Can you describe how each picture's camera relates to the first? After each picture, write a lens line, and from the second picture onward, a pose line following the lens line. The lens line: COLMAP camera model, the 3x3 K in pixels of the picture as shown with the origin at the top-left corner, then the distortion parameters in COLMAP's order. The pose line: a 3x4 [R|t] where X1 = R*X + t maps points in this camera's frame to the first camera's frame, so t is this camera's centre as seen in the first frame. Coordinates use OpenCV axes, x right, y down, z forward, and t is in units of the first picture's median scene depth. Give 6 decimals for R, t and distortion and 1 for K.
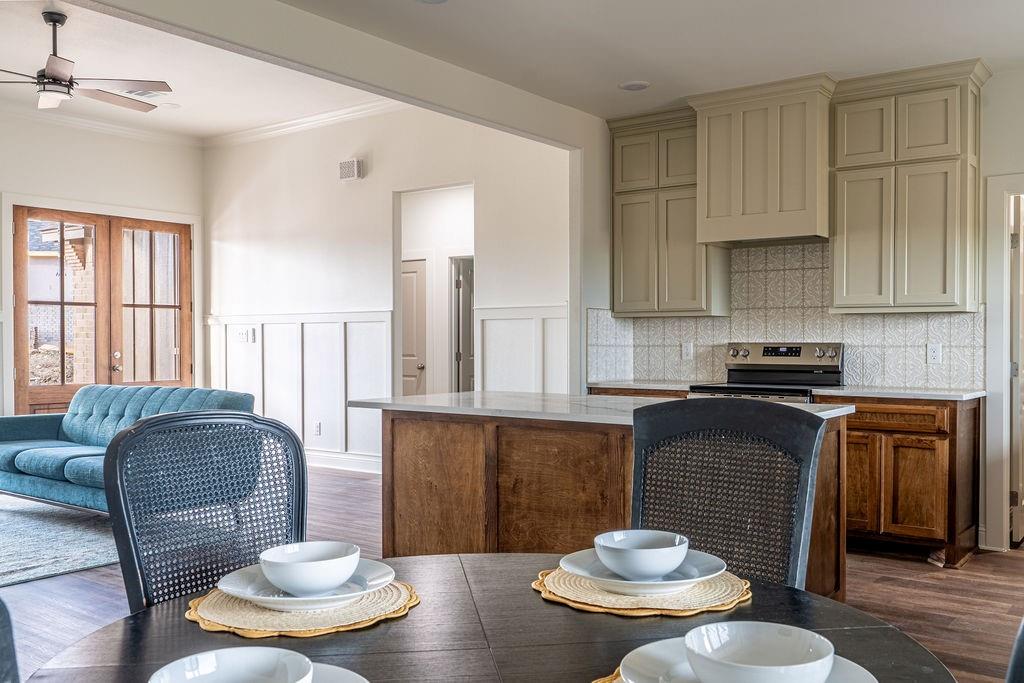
lens RADIAL K [[919.1, 0, 512.0], [0, 919.1, 341.5], [0, 0, 1]] dist [0.003048, 0.003153]
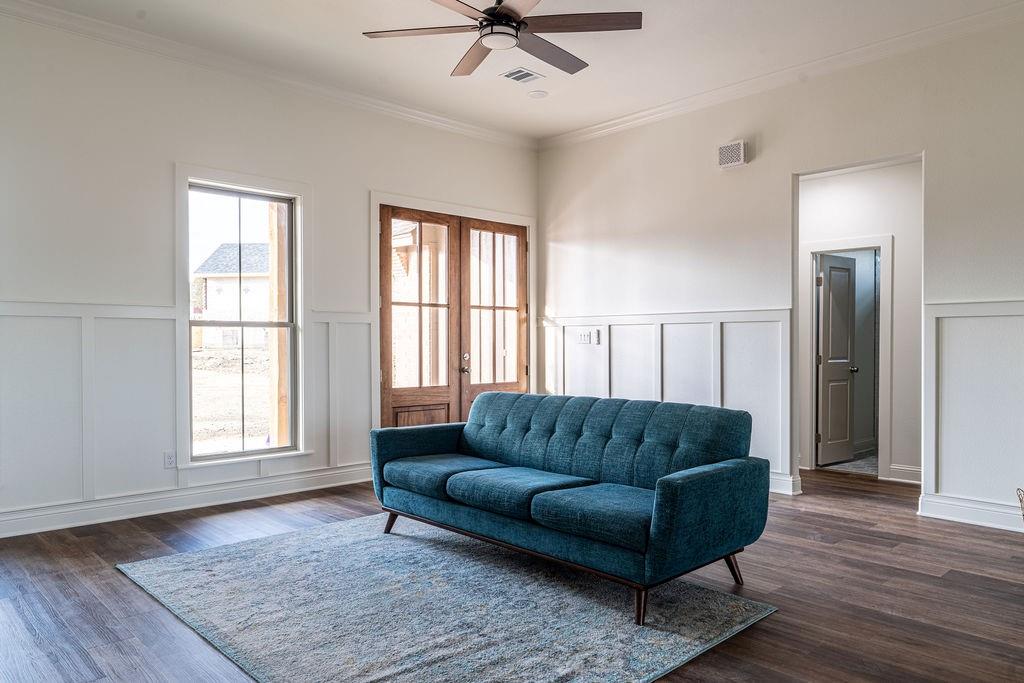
lens RADIAL K [[710.6, 0, 512.0], [0, 710.6, 341.5], [0, 0, 1]] dist [0.001238, 0.001048]
pose [[0.985621, 0.000744, -0.168971, -0.251851], [-0.001057, 0.999998, -0.001763, -0.000603], [0.168969, 0.001916, 0.985619, 0.252399]]
